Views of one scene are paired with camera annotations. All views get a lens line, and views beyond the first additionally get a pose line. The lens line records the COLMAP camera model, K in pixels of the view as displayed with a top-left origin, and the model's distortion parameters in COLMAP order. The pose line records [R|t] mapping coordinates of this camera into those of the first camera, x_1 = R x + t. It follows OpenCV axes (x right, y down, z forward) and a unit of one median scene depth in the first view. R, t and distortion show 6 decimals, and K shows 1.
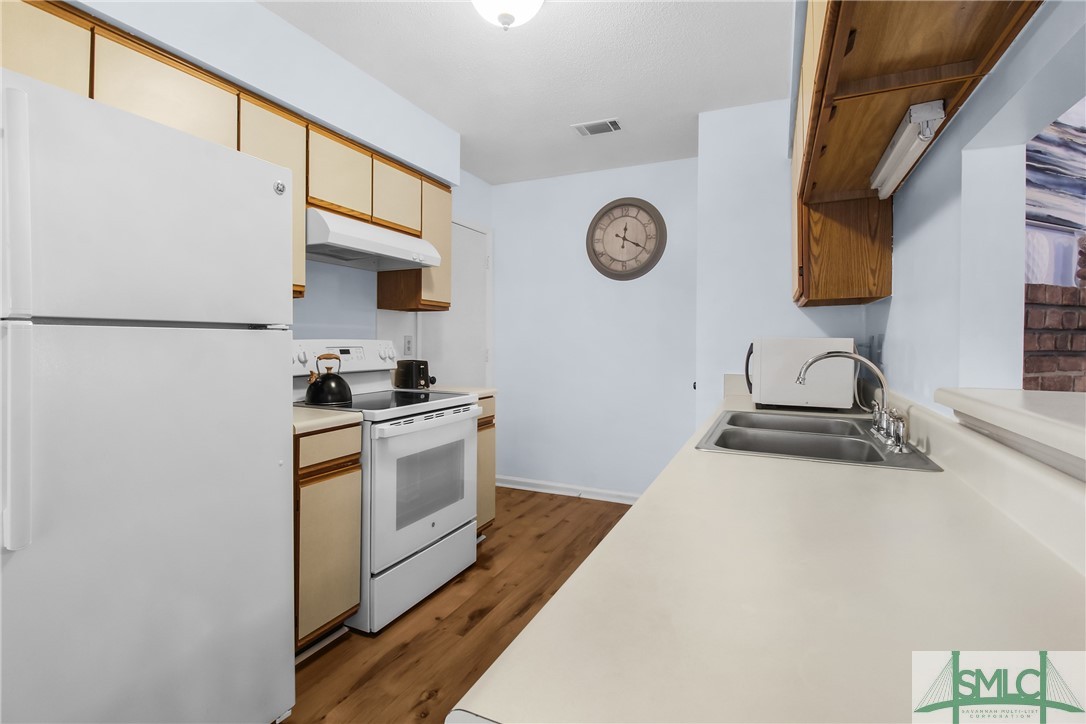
lens RADIAL K [[516.7, 0, 541.7], [0, 516.7, 350.7], [0, 0, 1]] dist [-0.000817, -0.012118]
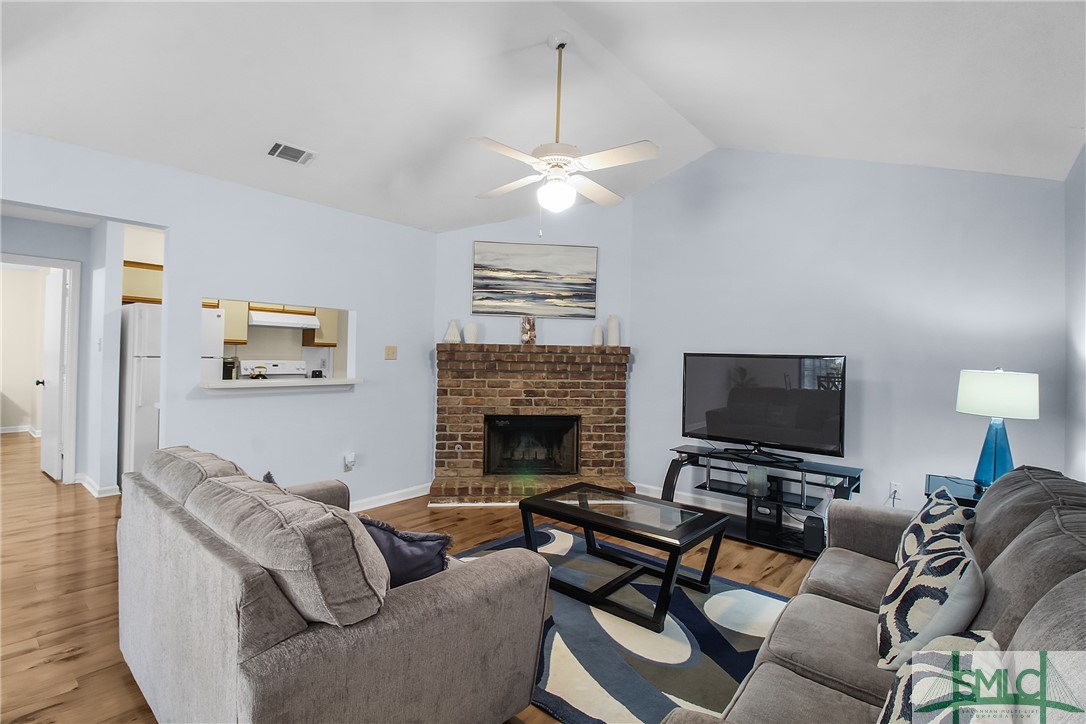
lens RADIAL K [[519.9, 0, 542.0], [0, 519.9, 356.8], [0, 0, 1]] dist [0.000683, -0.012941]
pose [[0.965237, 0.013129, -0.261047, 1.800225], [-0.021183, 0.999382, -0.028062, 0.003728], [0.260517, 0.032616, 0.964918, -1.251163]]
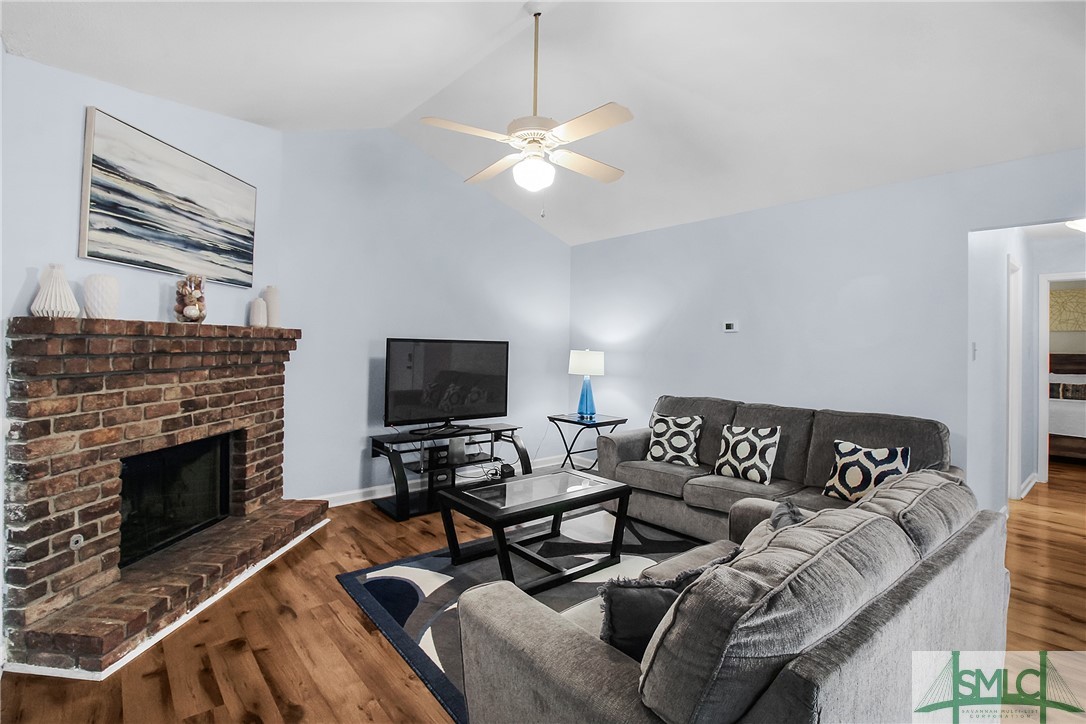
lens RADIAL K [[516.7, 0, 541.7], [0, 516.7, 350.7], [0, 0, 1]] dist [-0.000817, -0.012118]
pose [[0.418034, -0.011255, 0.908361, 0.249842], [0.016836, 0.999847, 0.004641, -0.034551], [-0.908275, 0.013353, 0.418160, -0.417176]]
